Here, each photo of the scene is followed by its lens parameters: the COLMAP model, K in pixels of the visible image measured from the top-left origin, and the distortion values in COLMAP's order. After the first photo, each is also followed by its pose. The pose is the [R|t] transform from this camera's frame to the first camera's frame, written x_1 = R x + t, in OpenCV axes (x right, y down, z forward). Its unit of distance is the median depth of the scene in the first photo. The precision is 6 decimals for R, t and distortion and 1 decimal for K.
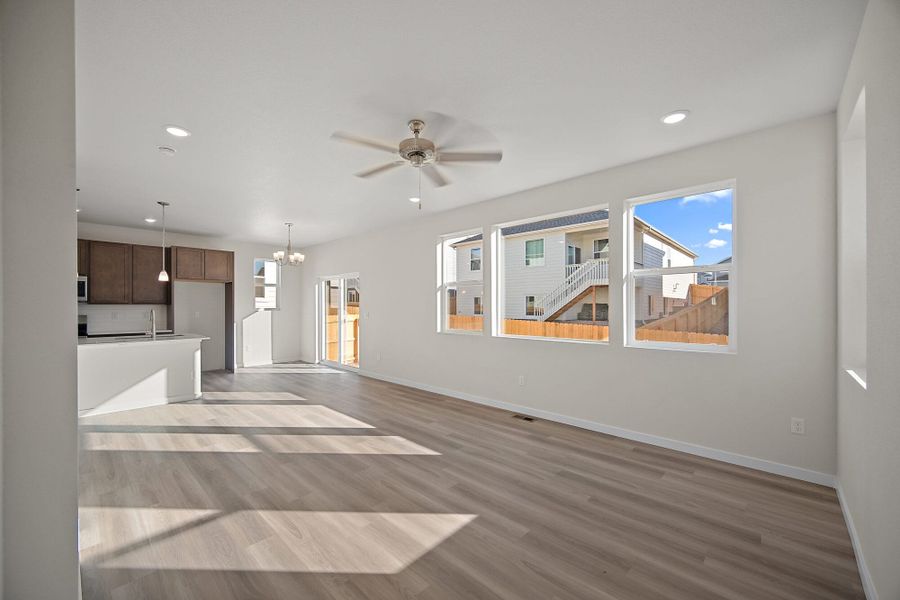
lens RADIAL K [[354.6, 0, 452.0], [0, 354.6, 302.5], [0, 0, 1]] dist [0.002305, 0.000234]
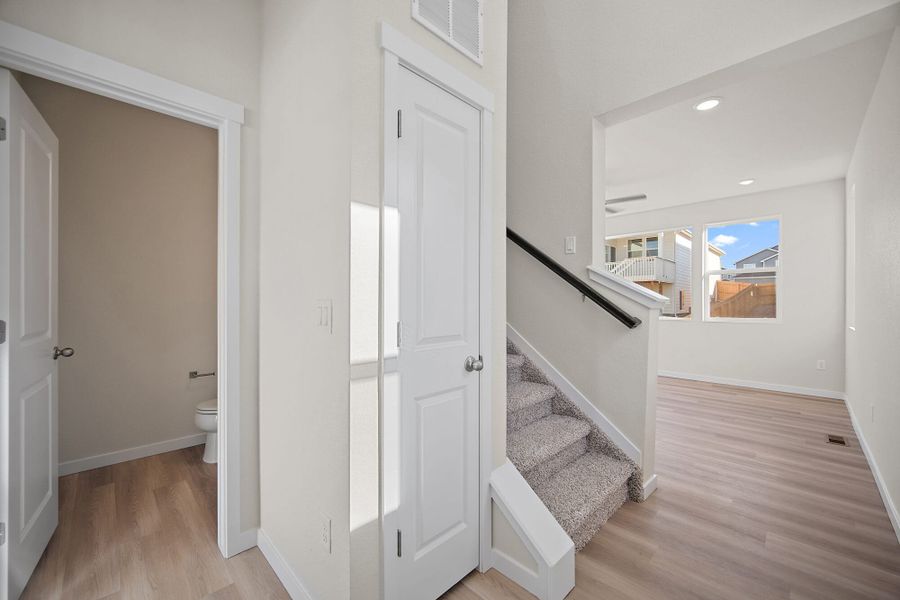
lens RADIAL K [[354.6, 0, 447.9], [0, 354.6, 300.5], [0, 0, 1]] dist [0.002305, 0.000234]
pose [[0.999056, 0.001515, -0.043407, -0.685511], [-0.001403, 0.999996, 0.002618, 0.043992], [0.043411, -0.002555, 0.999054, -0.721640]]
